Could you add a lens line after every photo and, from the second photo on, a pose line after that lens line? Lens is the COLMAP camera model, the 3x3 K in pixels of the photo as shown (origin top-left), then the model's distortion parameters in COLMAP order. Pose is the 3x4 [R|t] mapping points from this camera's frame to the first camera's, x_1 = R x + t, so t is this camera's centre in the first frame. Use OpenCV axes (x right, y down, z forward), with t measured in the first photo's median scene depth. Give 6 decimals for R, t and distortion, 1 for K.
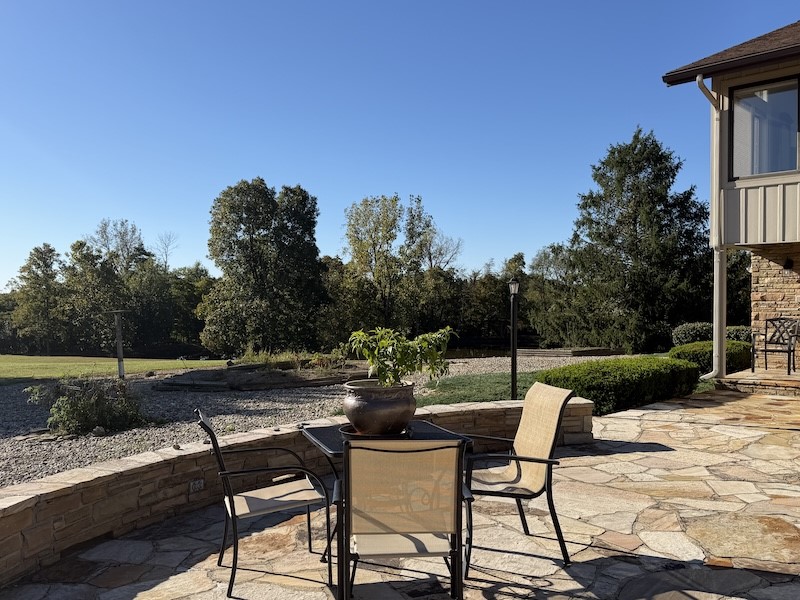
lens RADIAL K [[685.4, 0, 400.0], [0, 685.4, 300.0], [0, 0, 1]] dist [0.167826, -0.277100]
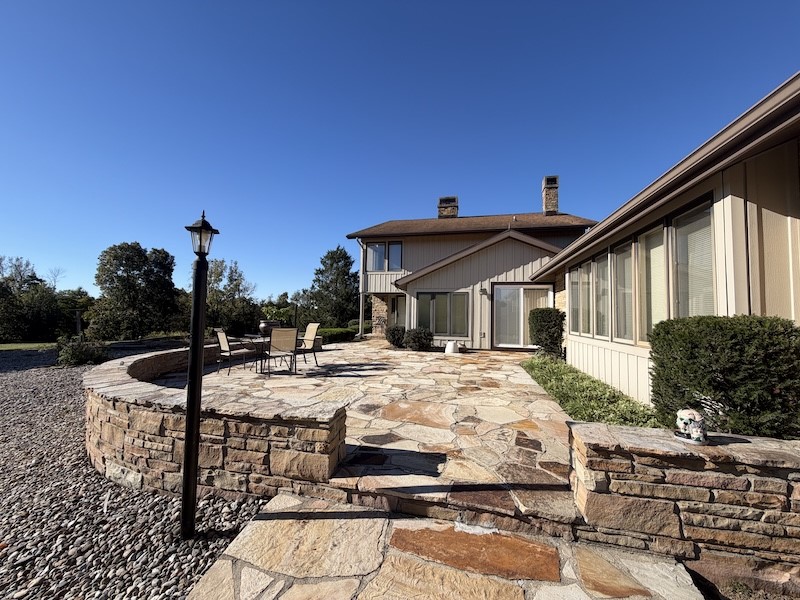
lens RADIAL K [[315.3, 0, 400.0], [0, 315.3, 300.0], [0, 0, 1]] dist [-0.001362, -0.000055]
pose [[0.865210, 0.042657, 0.499592, -0.024772], [-0.018276, 0.998395, -0.053596, 0.007550], [-0.501077, 0.037241, 0.864601, -0.075281]]
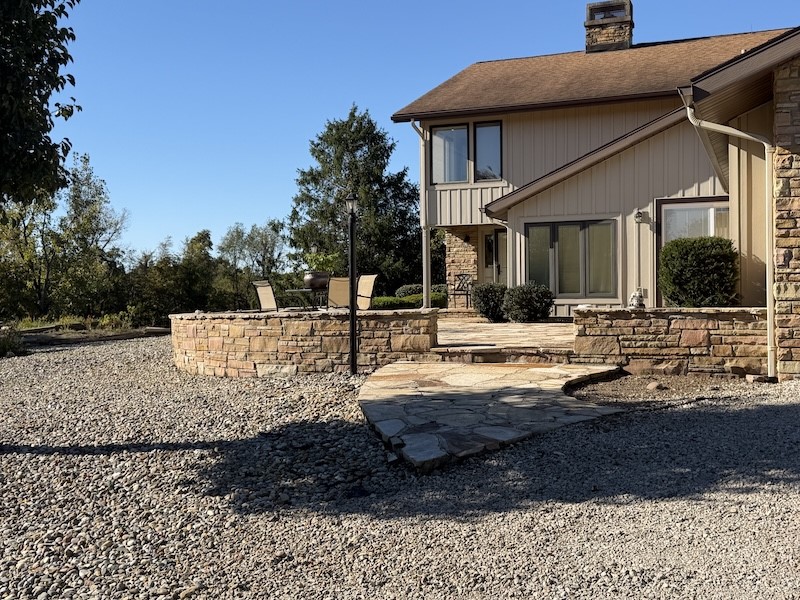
lens RADIAL K [[935.5, 0, 400.0], [0, 935.5, 300.0], [0, 0, 1]] dist [0.205540, -0.518940]
pose [[0.924078, -0.015043, 0.381908, -0.107437], [0.013200, 0.999885, 0.007447, 0.019071], [-0.381976, -0.001841, 0.924170, -0.245245]]
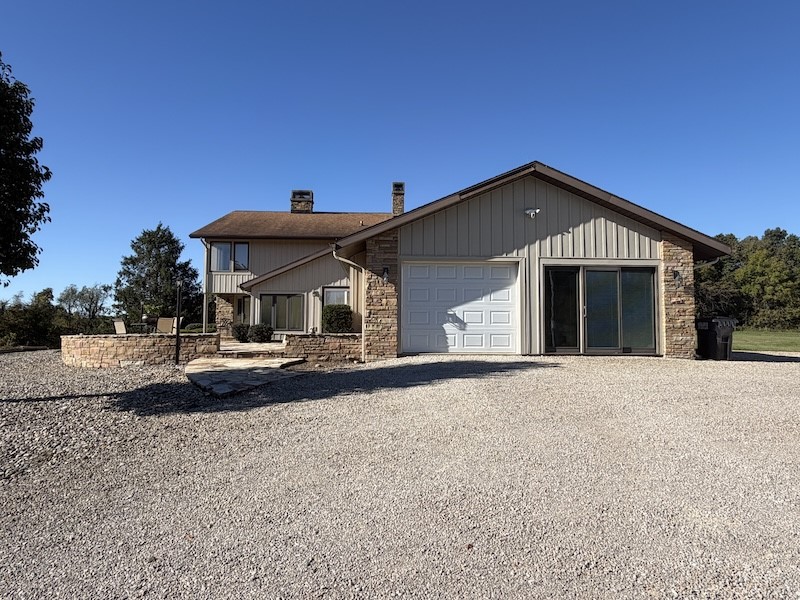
lens RADIAL K [[501.2, 0, 400.0], [0, 501.2, 300.0], [0, 0, 1]] dist [-0.001056, 0.001703]
pose [[0.690970, 0.044838, 0.721492, -0.138002], [-0.002126, 0.998196, -0.059998, 0.021414], [-0.722881, 0.039923, 0.689819, -0.287884]]
